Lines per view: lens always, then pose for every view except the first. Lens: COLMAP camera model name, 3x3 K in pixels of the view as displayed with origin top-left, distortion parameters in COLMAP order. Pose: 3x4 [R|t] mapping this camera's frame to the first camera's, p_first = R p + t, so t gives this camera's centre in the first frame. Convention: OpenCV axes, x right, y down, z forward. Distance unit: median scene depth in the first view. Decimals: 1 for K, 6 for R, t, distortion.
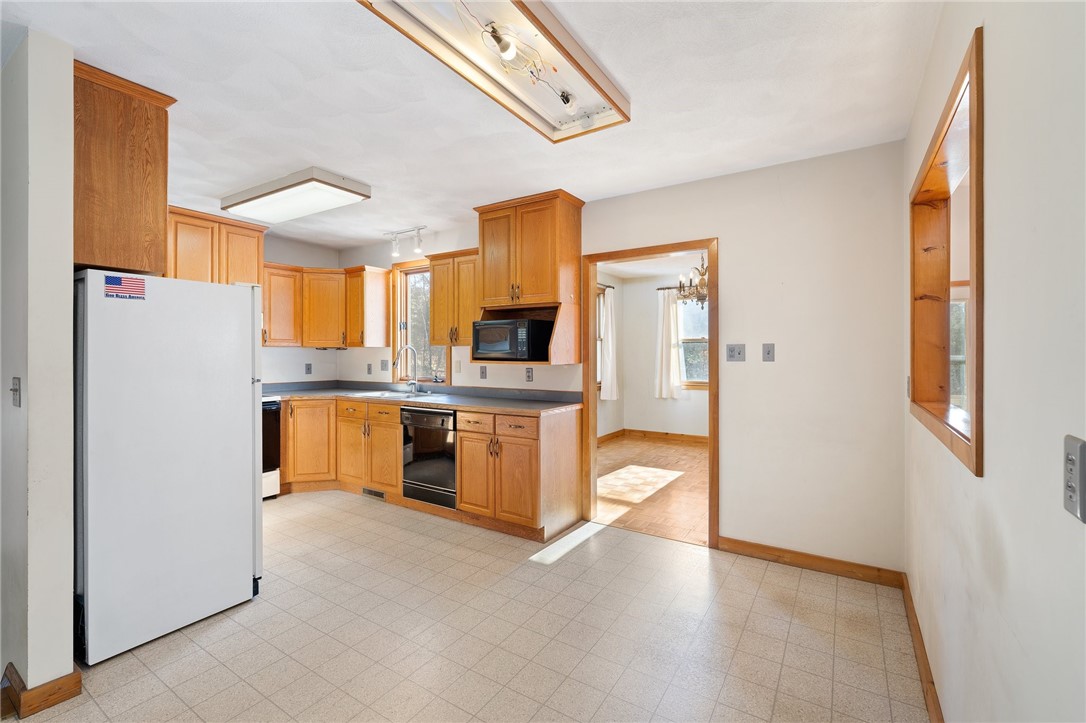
lens RADIAL K [[469.1, 0, 543.7], [0, 469.1, 355.6], [0, 0, 1]] dist [-0.000216, 0.000000]
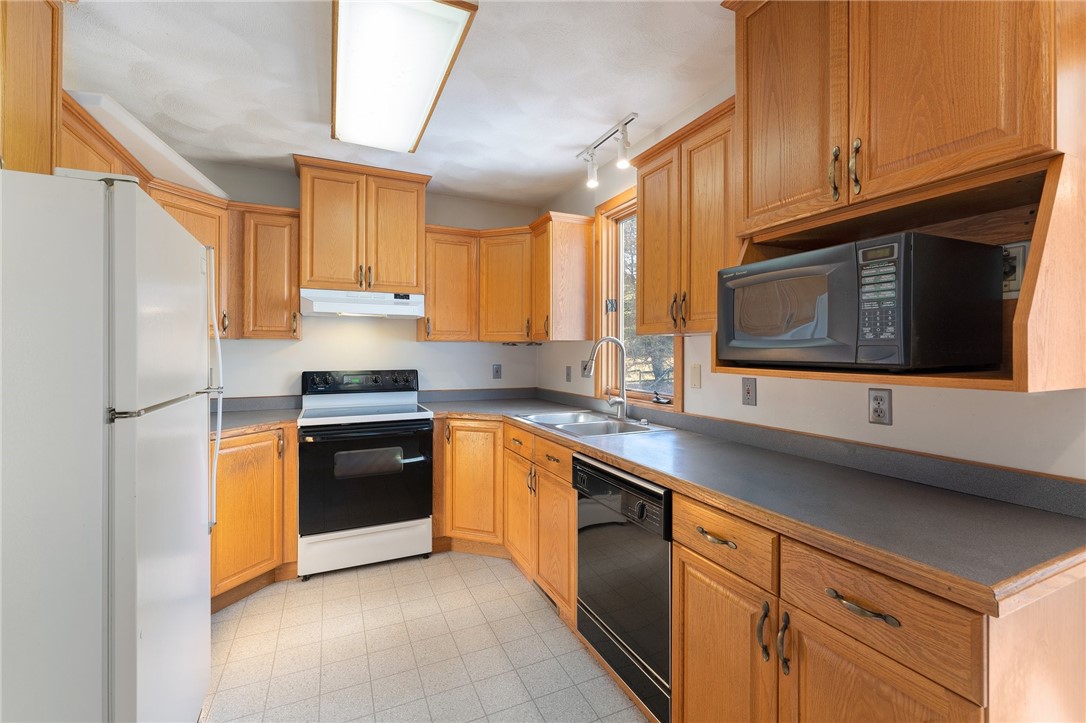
lens RADIAL K [[466.3, 0, 545.0], [0, 466.3, 353.4], [0, 0, 1]] dist [-0.003919, -0.000268]
pose [[0.846846, 0.003464, -0.531826, -0.055352], [-0.004593, 0.999989, -0.000801, -0.000098], [0.531818, 0.003121, 0.846853, 0.504300]]
